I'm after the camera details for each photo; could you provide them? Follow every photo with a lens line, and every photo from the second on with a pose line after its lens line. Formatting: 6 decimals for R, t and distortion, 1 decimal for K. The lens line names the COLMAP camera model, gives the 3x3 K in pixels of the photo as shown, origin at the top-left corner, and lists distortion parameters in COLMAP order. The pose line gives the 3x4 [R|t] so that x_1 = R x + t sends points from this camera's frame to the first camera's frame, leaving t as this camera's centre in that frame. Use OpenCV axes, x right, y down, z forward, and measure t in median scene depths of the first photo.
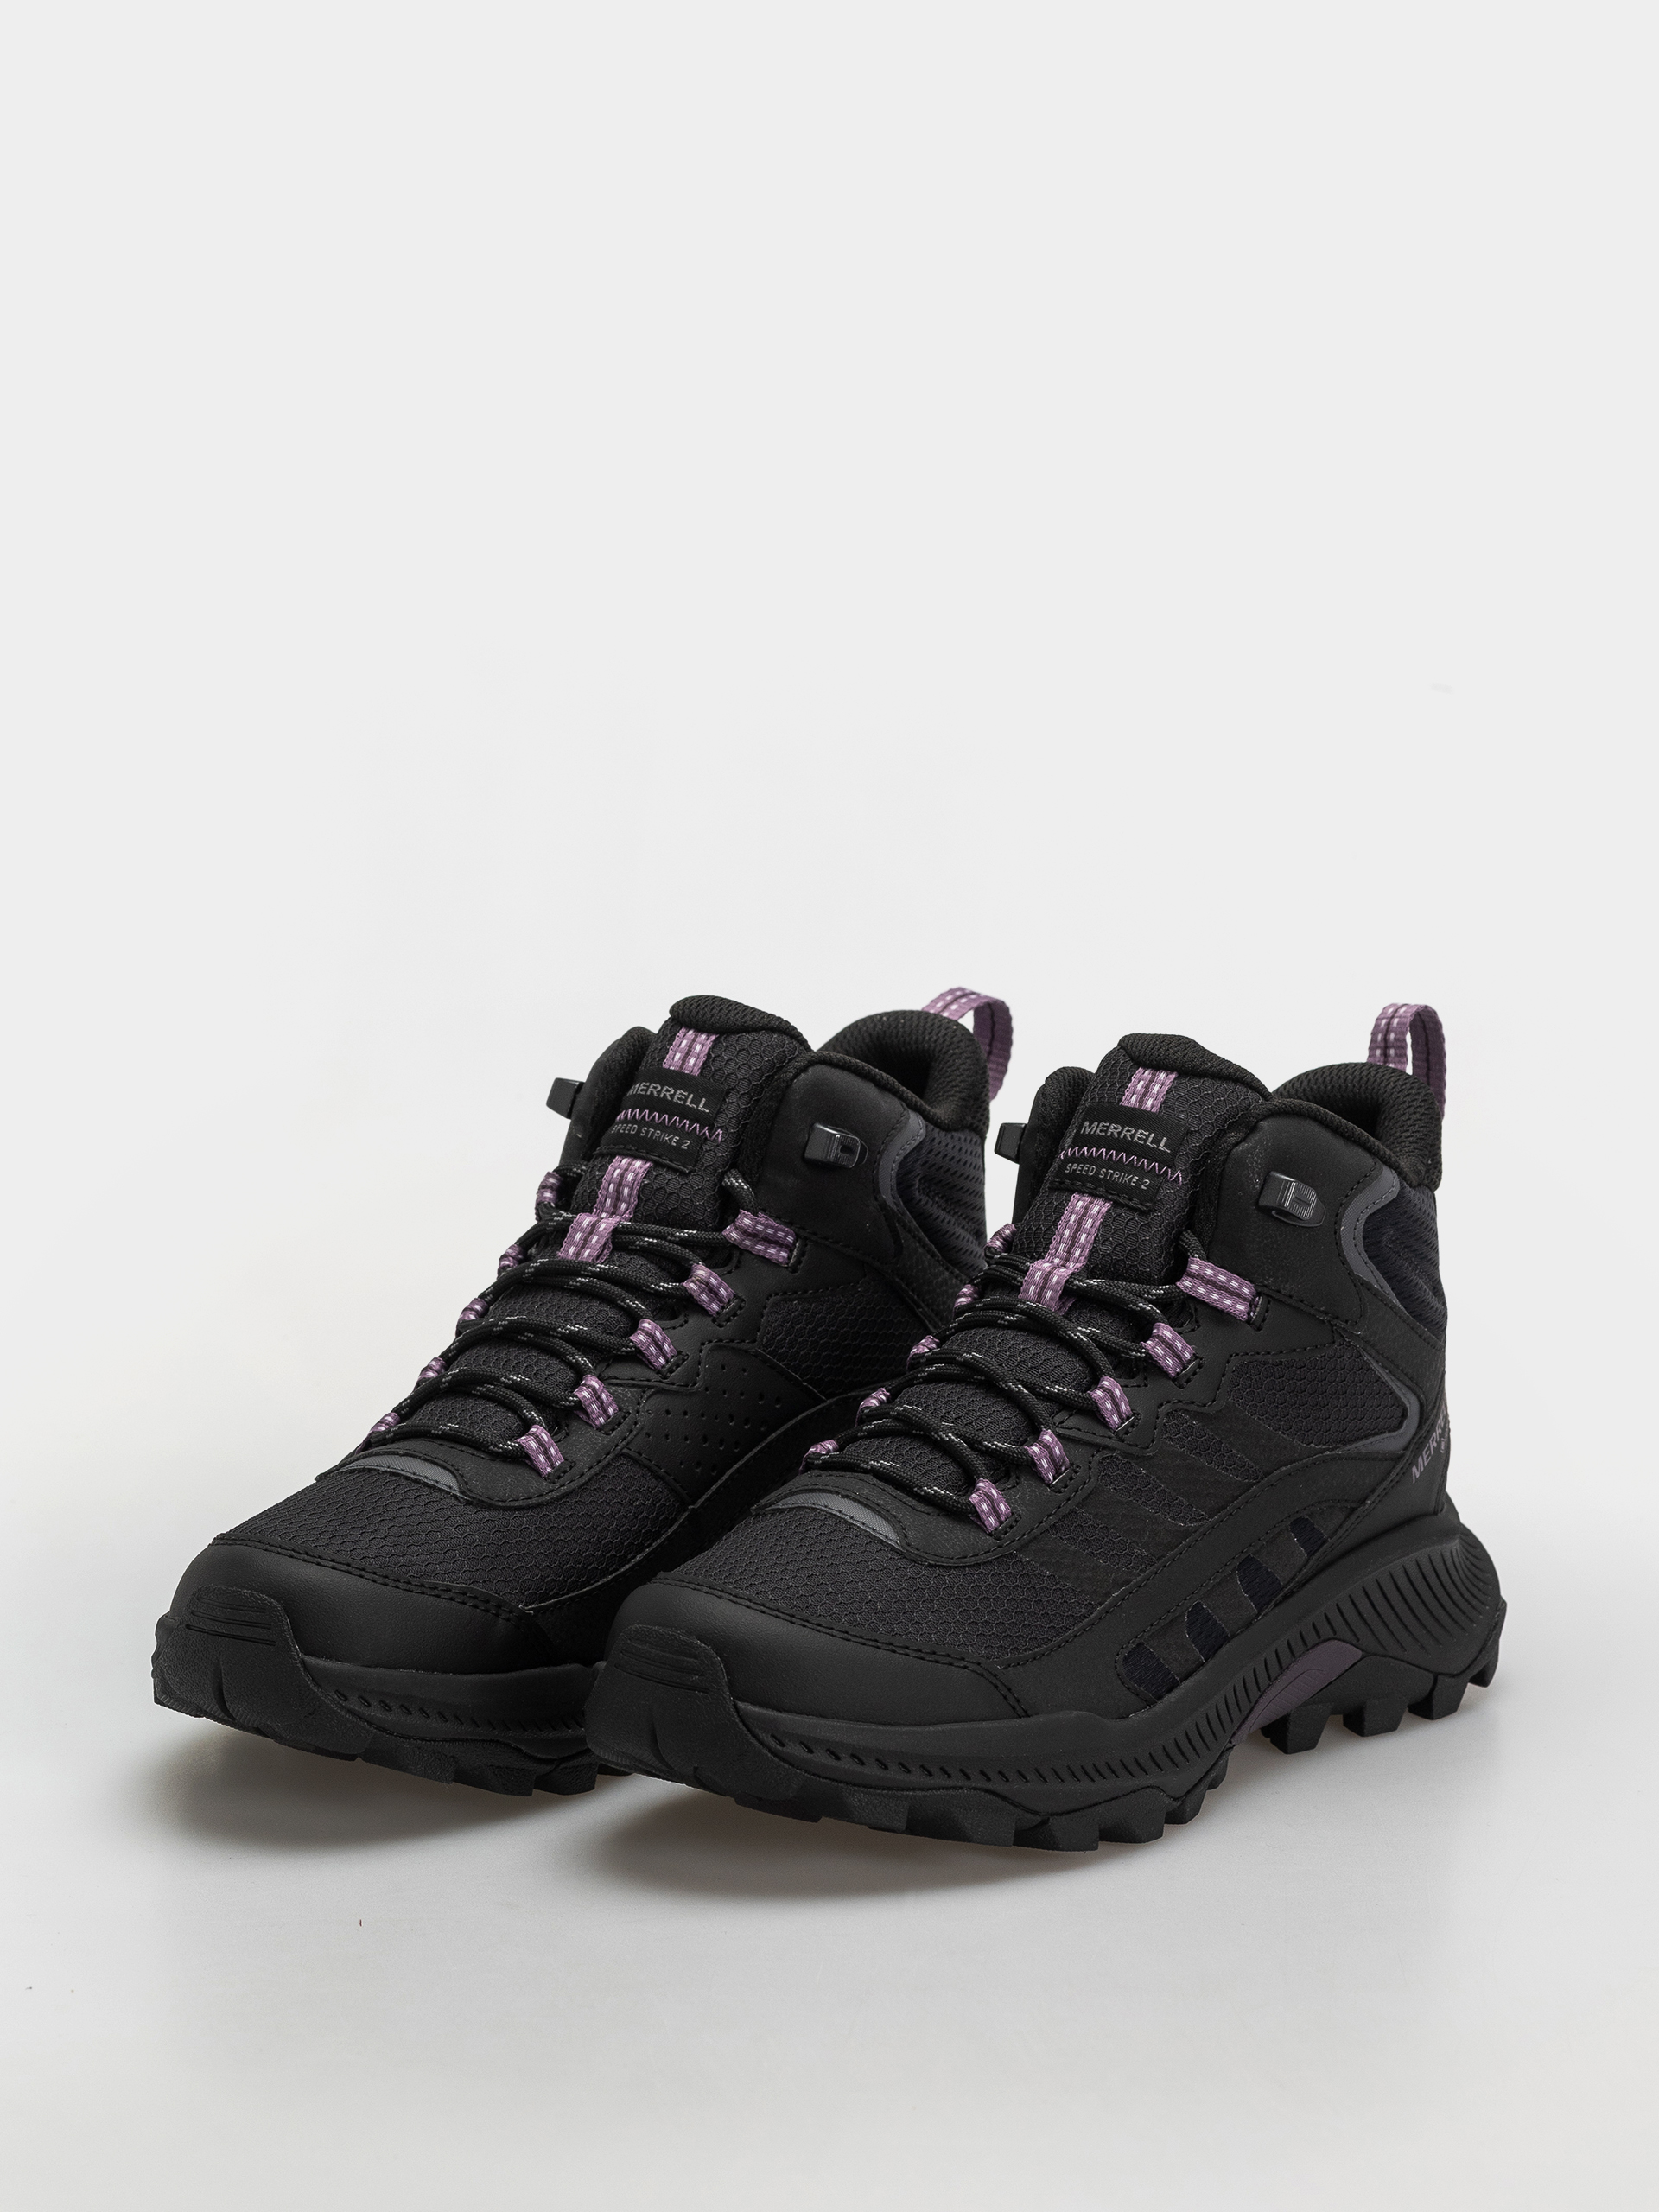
lens RADIAL K [[5290.1, 0, 827.1], [0, 5290.1, 1110.8], [0, 0, 1]] dist [-0.083625, 0.000000]
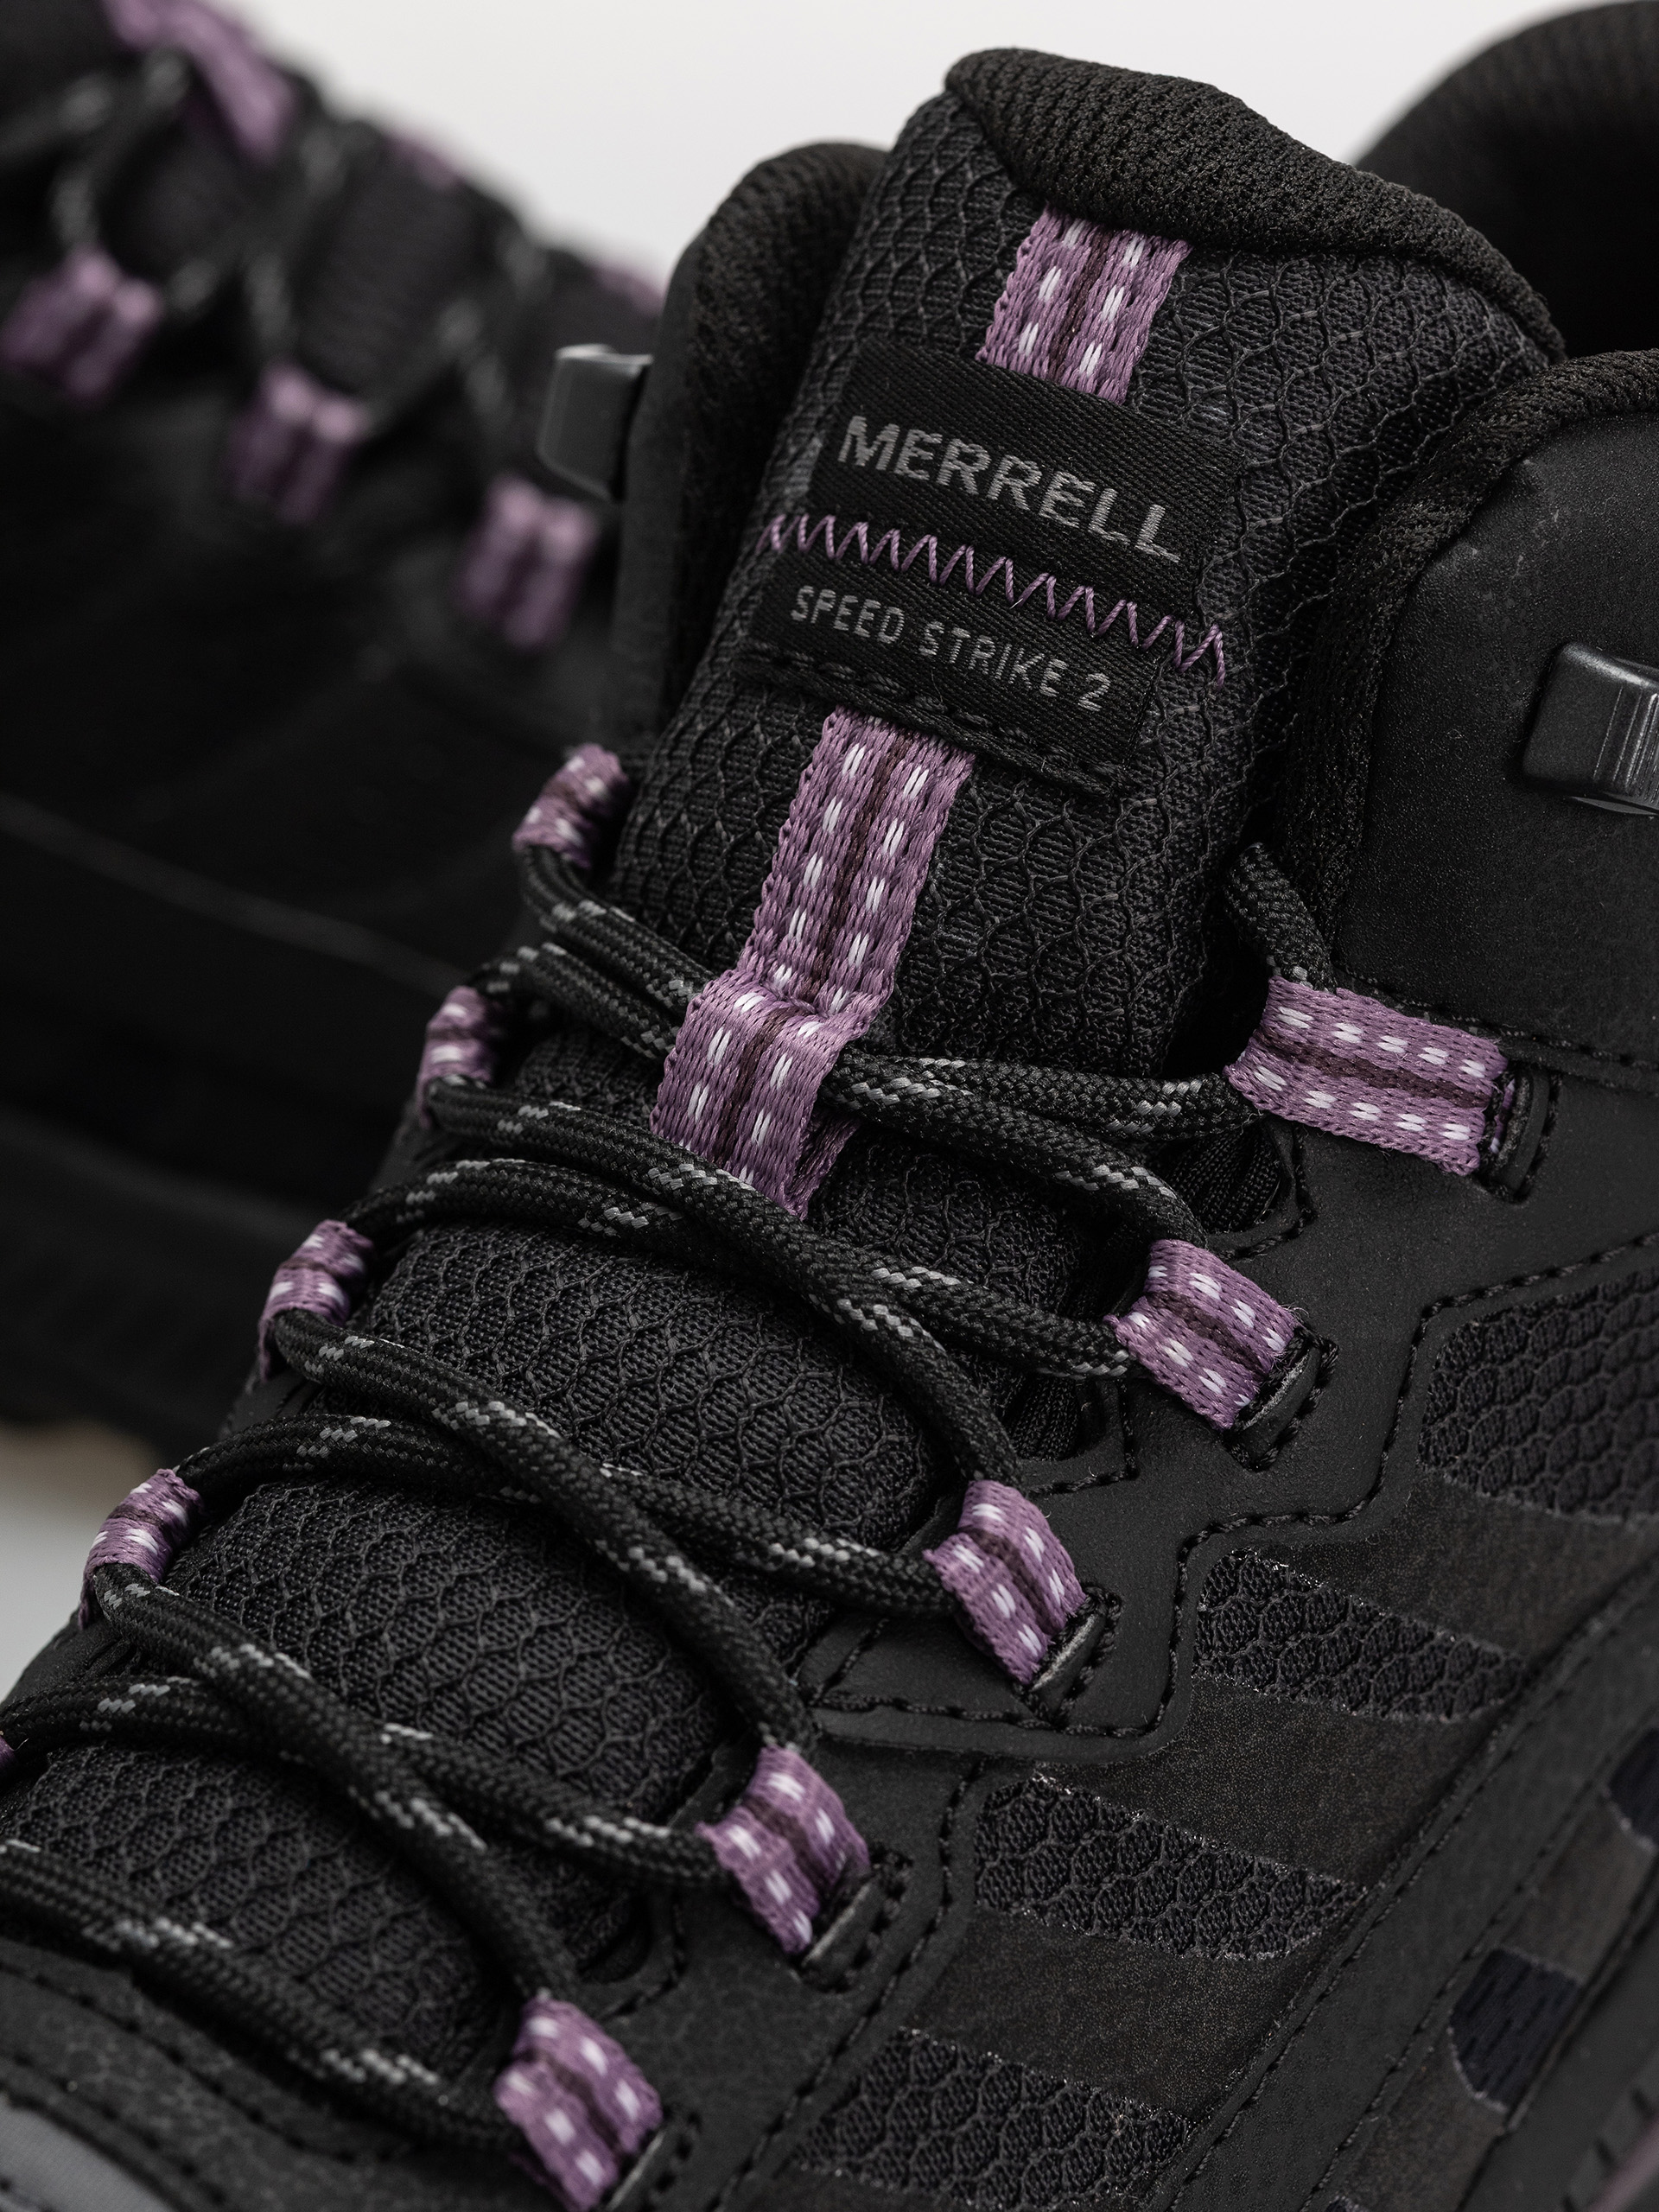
lens RADIAL K [[5290.1, 0, 825.2], [0, 5290.1, 1102.8], [0, 0, 1]] dist [-0.083625, 0.000000]
pose [[0.996724, -0.062103, 0.051814, 0.031294], [0.042483, 0.947137, 0.318004, -0.053011], [-0.068824, -0.314761, 0.946672, 0.741919]]
